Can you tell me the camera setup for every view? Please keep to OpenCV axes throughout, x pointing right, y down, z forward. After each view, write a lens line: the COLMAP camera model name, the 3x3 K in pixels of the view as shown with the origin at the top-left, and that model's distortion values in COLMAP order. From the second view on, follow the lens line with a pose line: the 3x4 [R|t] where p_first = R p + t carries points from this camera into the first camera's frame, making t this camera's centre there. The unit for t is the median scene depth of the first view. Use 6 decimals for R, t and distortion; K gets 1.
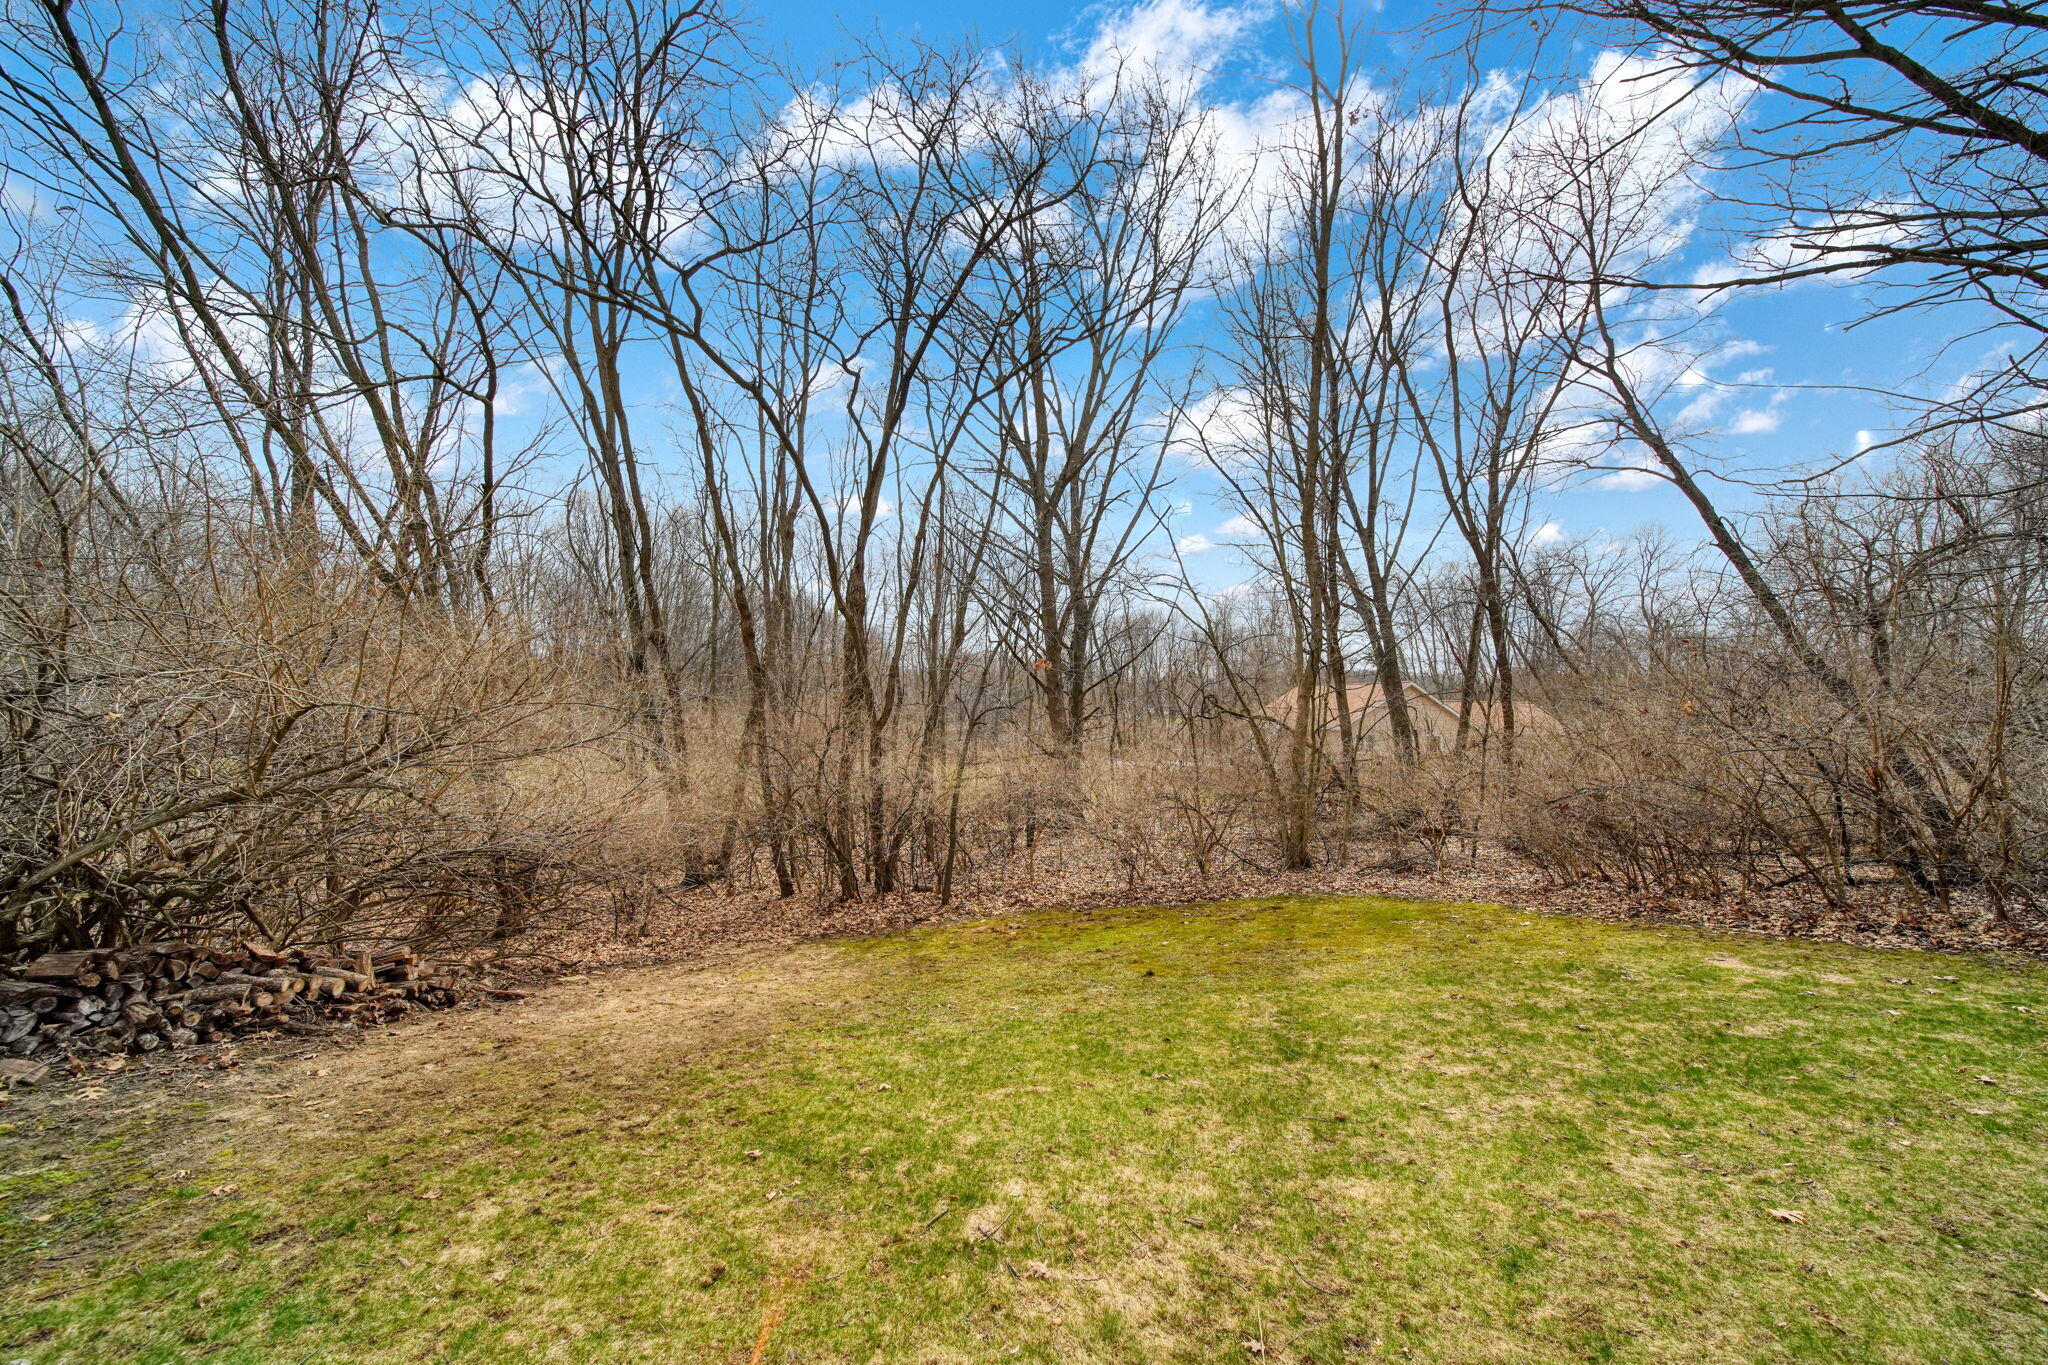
lens RADIAL K [[727.0, 0, 1016.5], [0, 727.0, 683.4], [0, 0, 1]] dist [-0.007634, -0.000211]
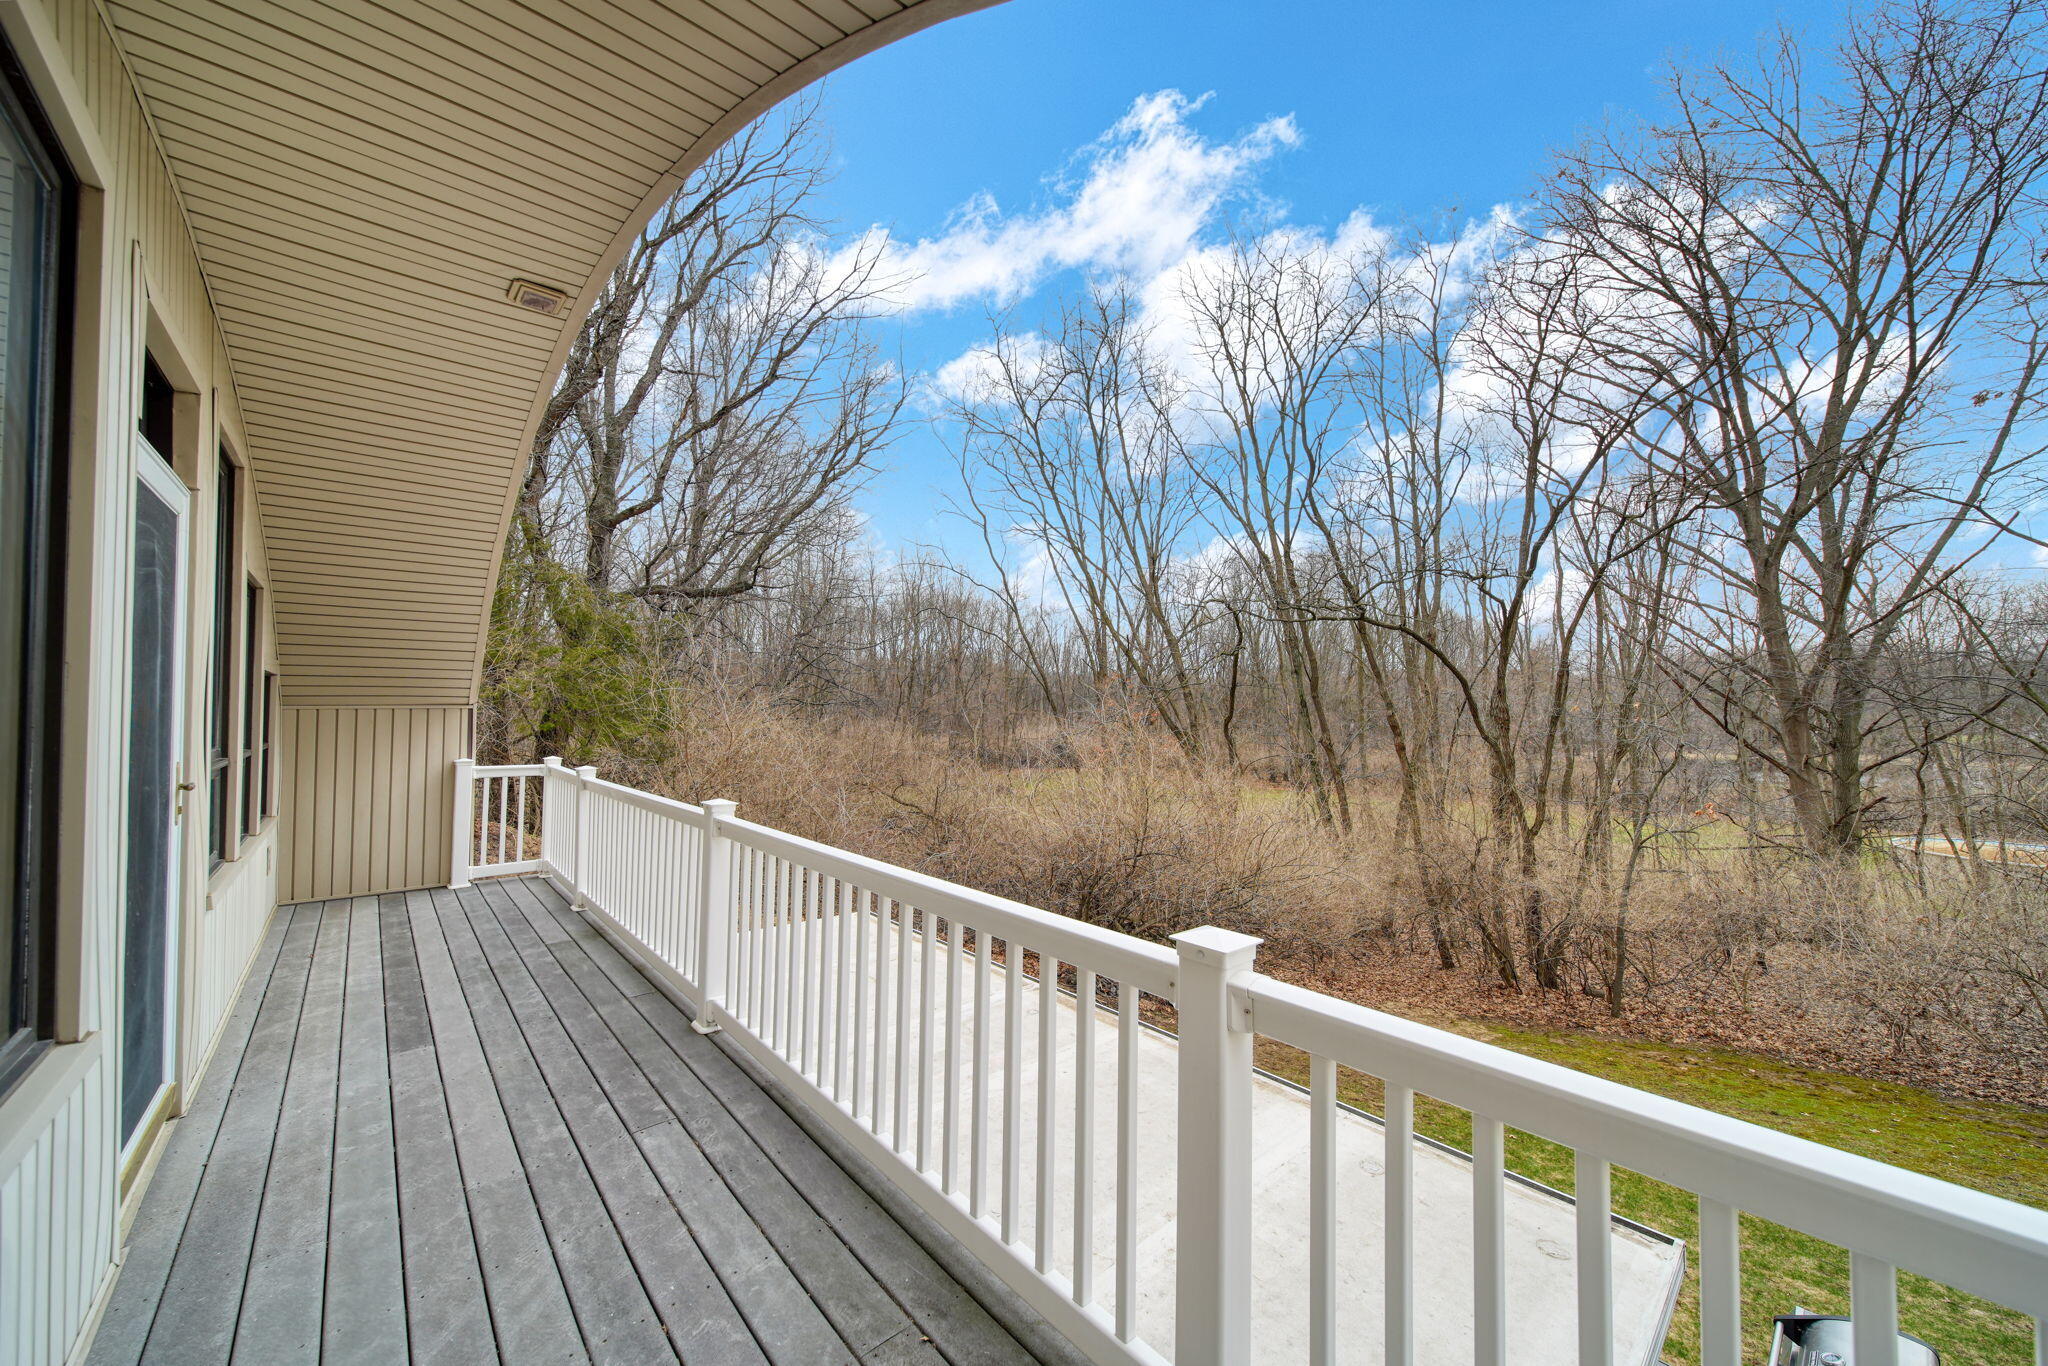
lens RADIAL K [[727.0, 0, 1016.5], [0, 727.0, 683.9], [0, 0, 1]] dist [-0.007634, -0.000211]
pose [[0.675443, -0.052172, -0.735565, 0.086447], [0.036037, 0.998638, -0.037740, -0.131459], [0.736531, -0.001017, 0.676403, -0.269111]]
